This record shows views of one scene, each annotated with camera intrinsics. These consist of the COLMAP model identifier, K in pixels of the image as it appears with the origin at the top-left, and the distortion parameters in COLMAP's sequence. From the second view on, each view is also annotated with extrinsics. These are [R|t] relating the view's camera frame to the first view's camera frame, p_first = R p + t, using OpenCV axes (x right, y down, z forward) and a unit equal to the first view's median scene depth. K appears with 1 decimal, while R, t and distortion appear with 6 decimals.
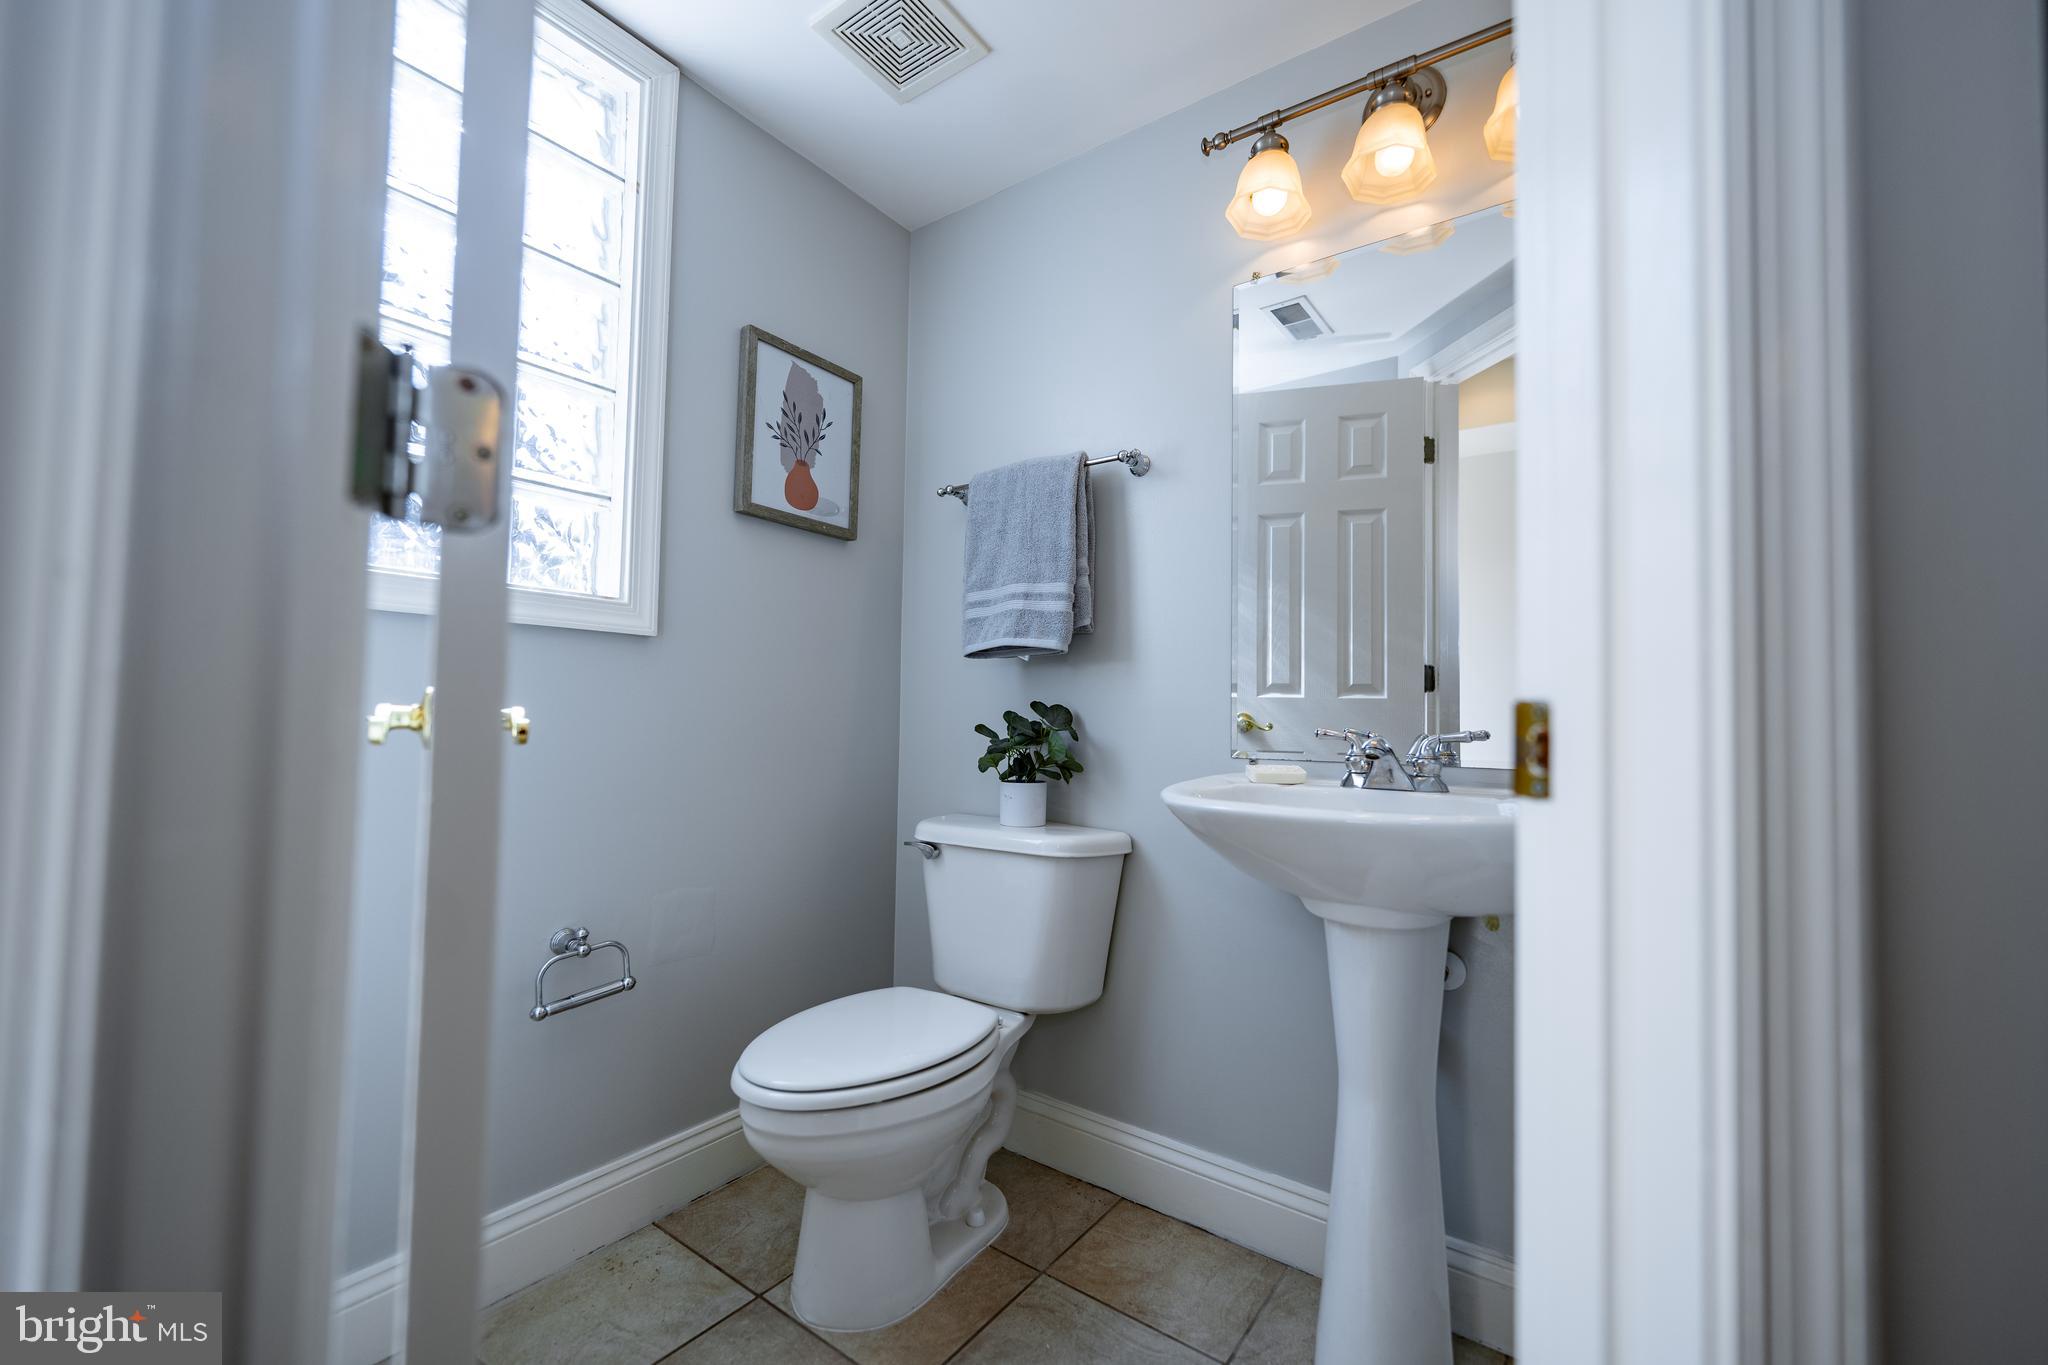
lens RADIAL K [[834.8, 0, 1023.2], [0, 834.8, 682.4], [0, 0, 1]] dist [0.000984, -0.000389]
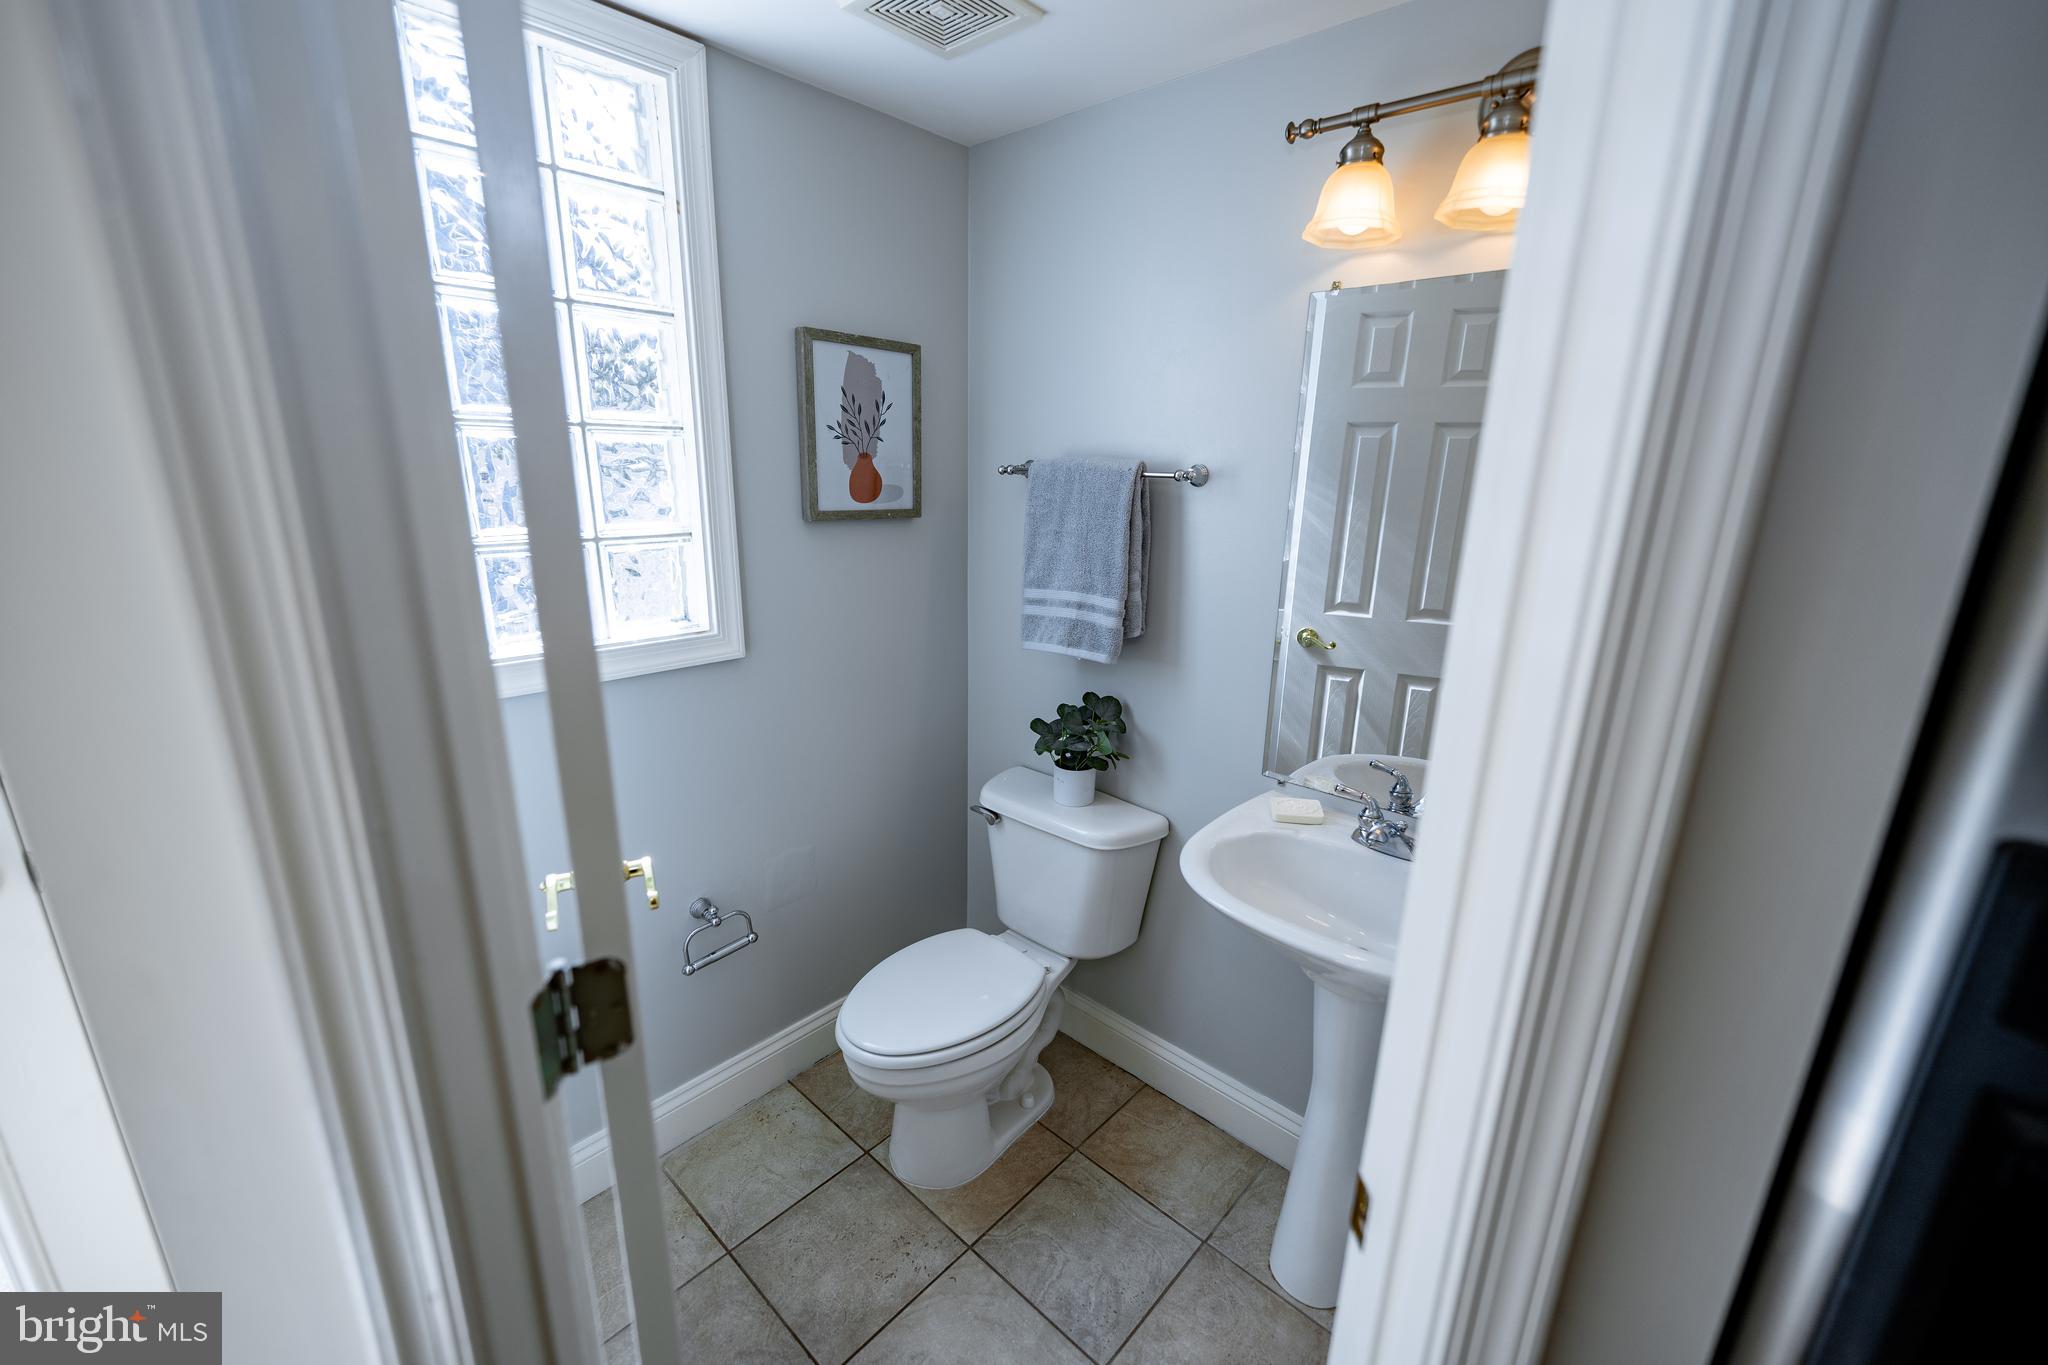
lens RADIAL K [[834.8, 0, 1020.3], [0, 834.8, 688.3], [0, 0, 1]] dist [0.000984, -0.000389]
pose [[0.993424, 0.032210, -0.109872, 0.051690], [0.002945, 0.952109, 0.305745, -0.349959], [0.114458, -0.304058, 0.945753, -0.031140]]
